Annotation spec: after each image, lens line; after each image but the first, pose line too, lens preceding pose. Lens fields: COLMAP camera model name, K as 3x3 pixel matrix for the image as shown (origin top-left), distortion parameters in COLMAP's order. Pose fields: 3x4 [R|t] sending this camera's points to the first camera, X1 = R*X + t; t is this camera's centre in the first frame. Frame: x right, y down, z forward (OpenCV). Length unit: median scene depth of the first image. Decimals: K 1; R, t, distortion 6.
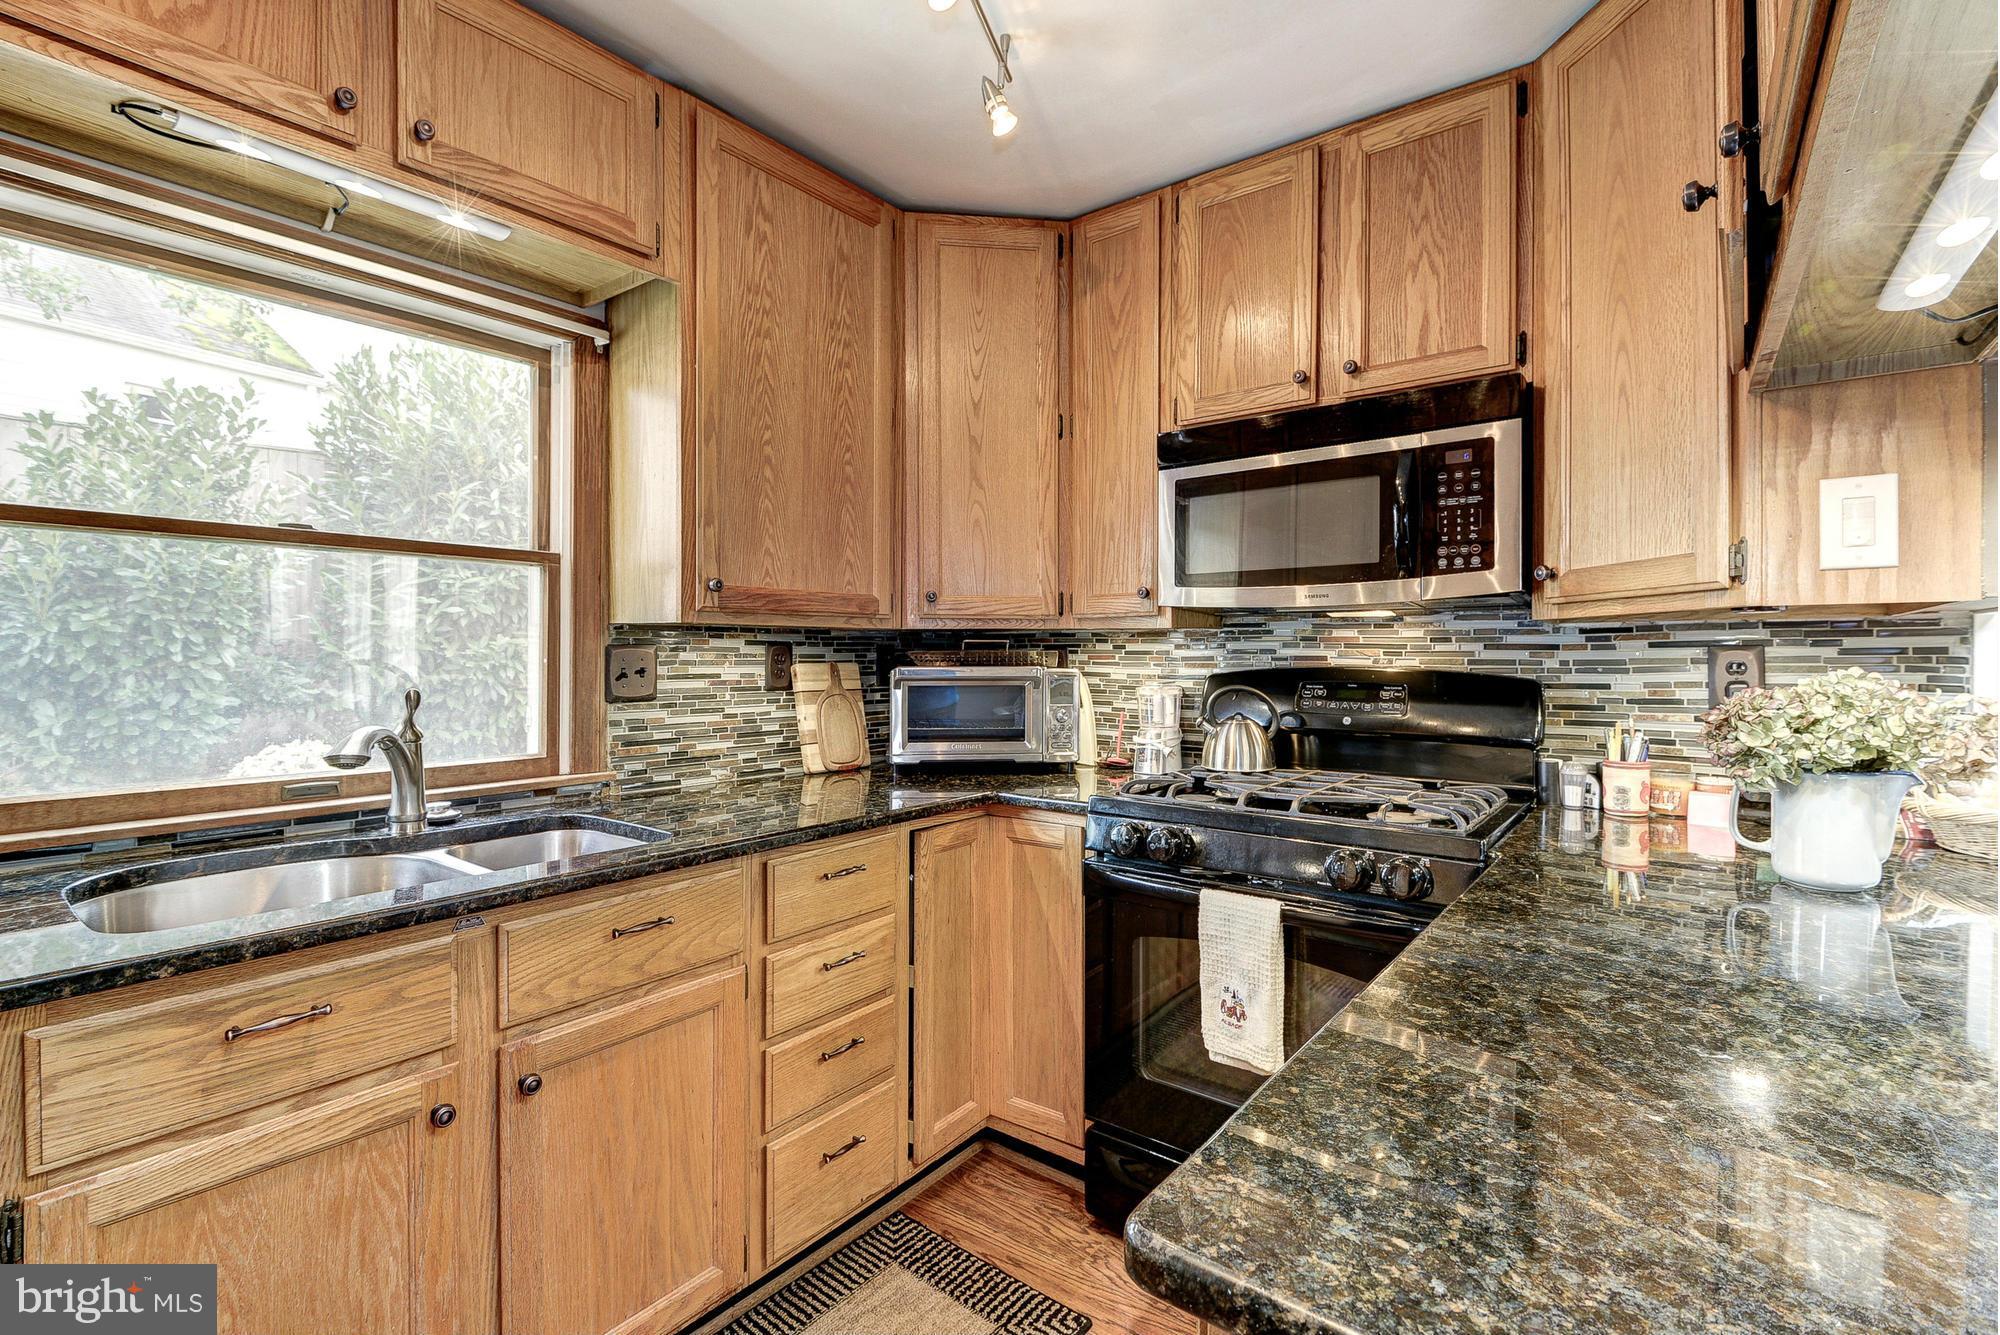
lens RADIAL K [[919.3, 0, 1014.5], [0, 919.3, 660.4], [0, 0, 1]] dist [0.030472, -0.031335]
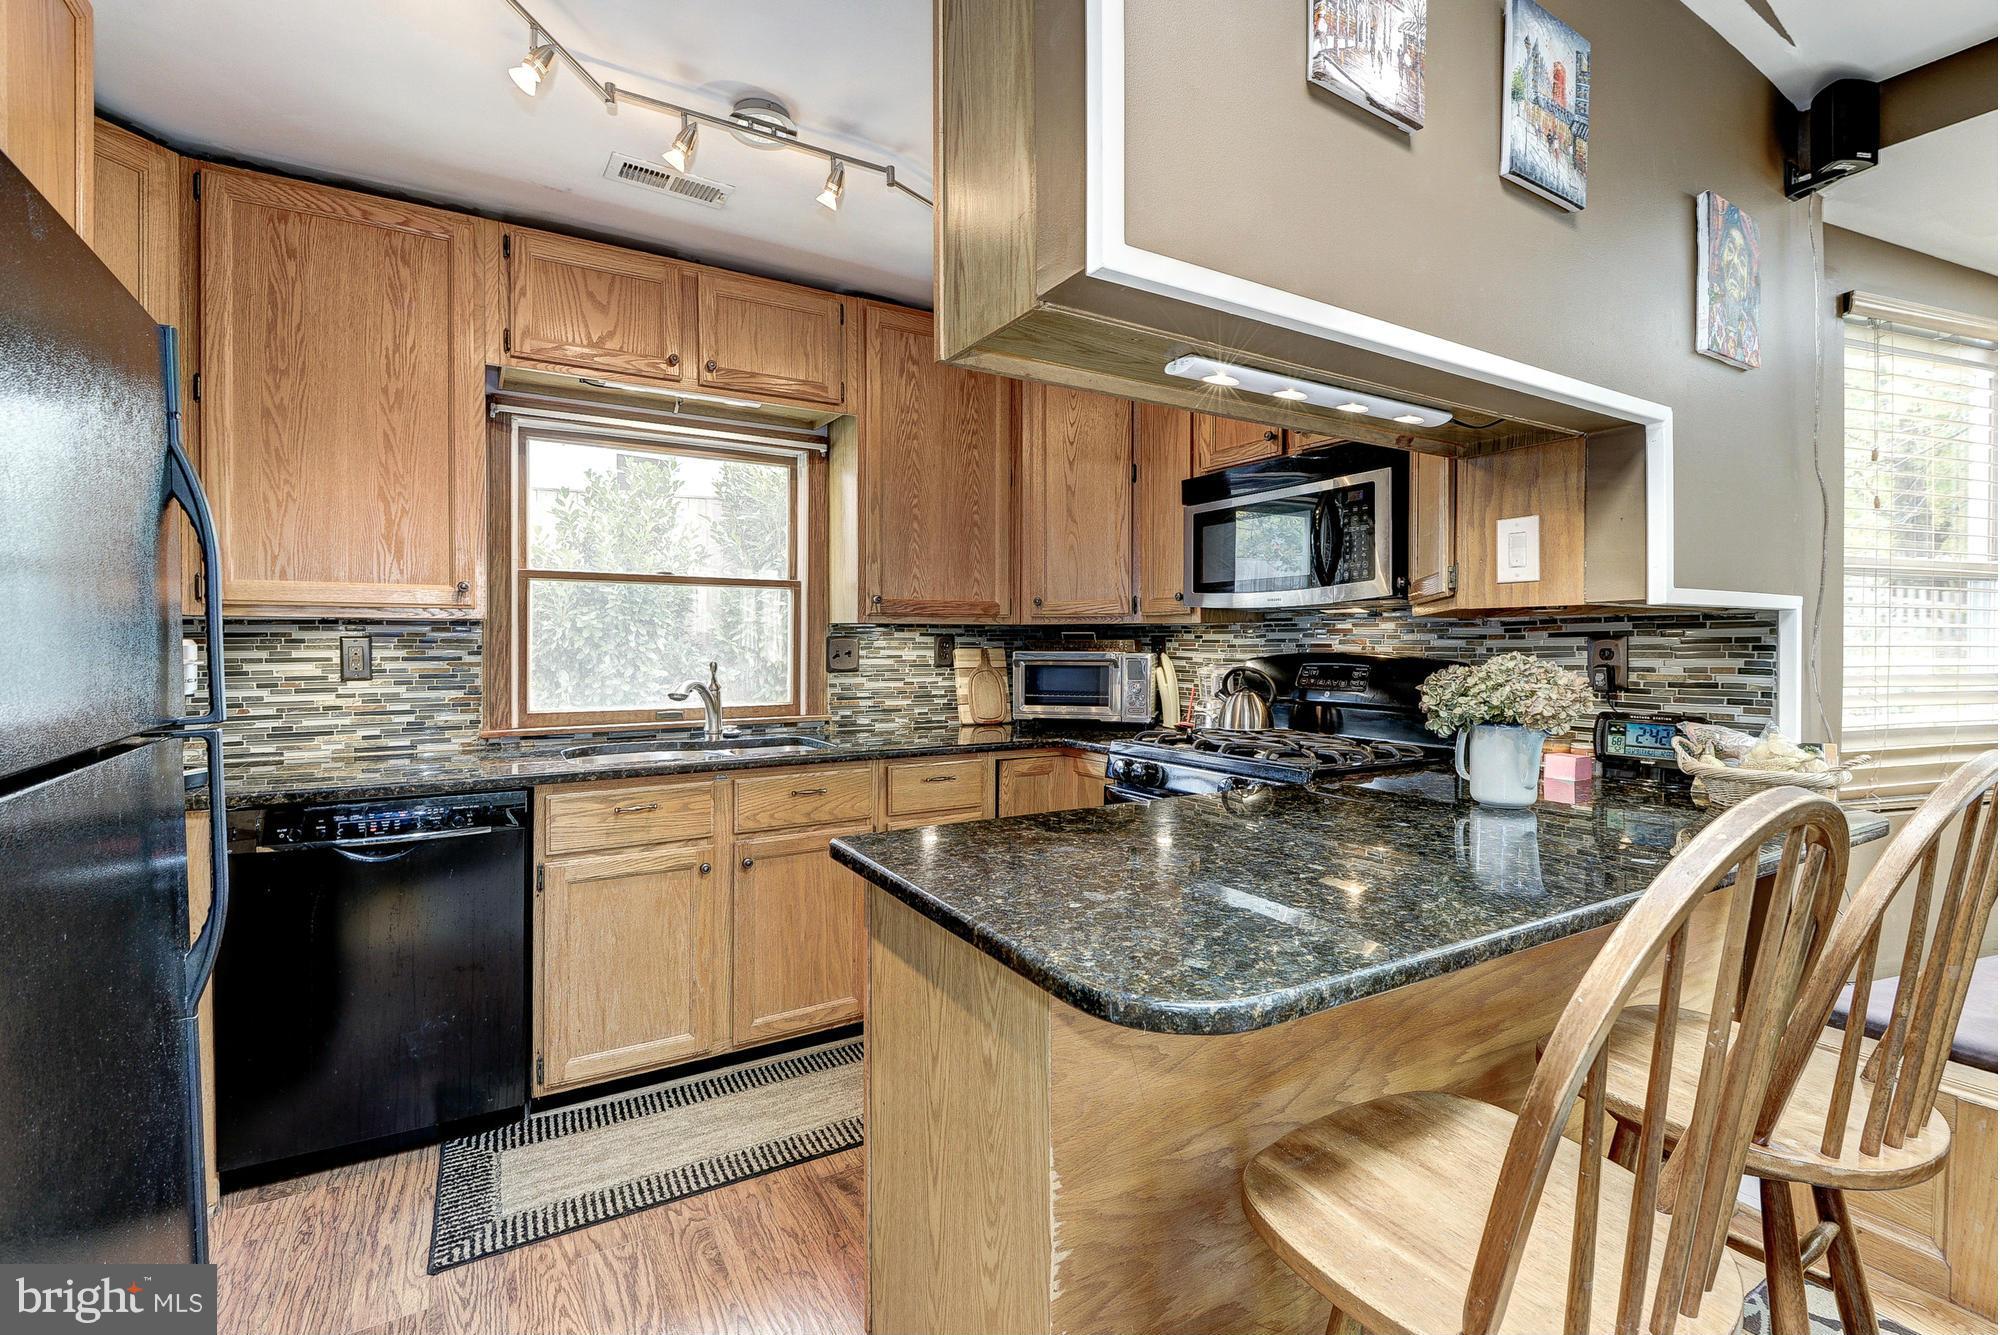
lens RADIAL K [[913.0, 0, 995.7], [0, 913.0, 650.3], [0, 0, 1]] dist [0.036192, -0.021824]
pose [[0.928938, 0.003792, -0.370216, 0.431692], [-0.002969, 0.999992, 0.002795, 0.001963], [0.370223, -0.001497, 0.928942, -0.382908]]
